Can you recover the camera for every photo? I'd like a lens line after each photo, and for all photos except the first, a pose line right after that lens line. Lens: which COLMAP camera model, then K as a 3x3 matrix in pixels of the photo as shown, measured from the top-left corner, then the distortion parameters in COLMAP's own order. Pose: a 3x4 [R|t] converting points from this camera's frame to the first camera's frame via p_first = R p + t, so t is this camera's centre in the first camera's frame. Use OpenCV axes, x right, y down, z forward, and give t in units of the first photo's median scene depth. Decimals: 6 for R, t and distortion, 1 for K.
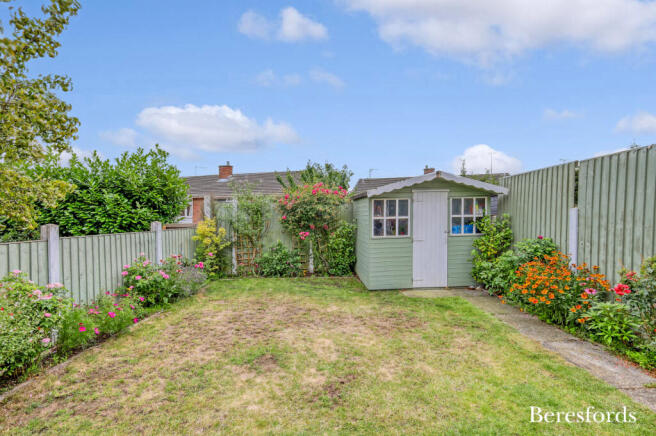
lens RADIAL K [[285.8, 0, 326.7], [0, 285.8, 220.3], [0, 0, 1]] dist [0.000620, 0.000045]
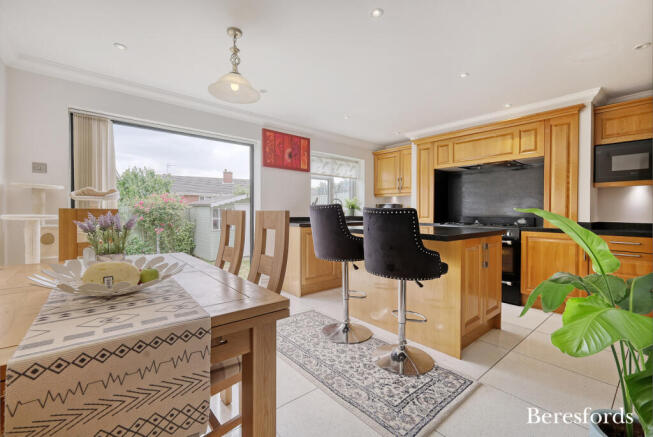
lens RADIAL K [[284.5, 0, 325.6], [0, 284.5, 217.2], [0, 0, 1]] dist [0.000620, 0.000045]
pose [[0.772556, -0.001111, 0.634945, -0.337752], [0.002438, 0.999996, -0.001218, -0.012091], [-0.634942, 0.002489, 0.772556, -0.646268]]
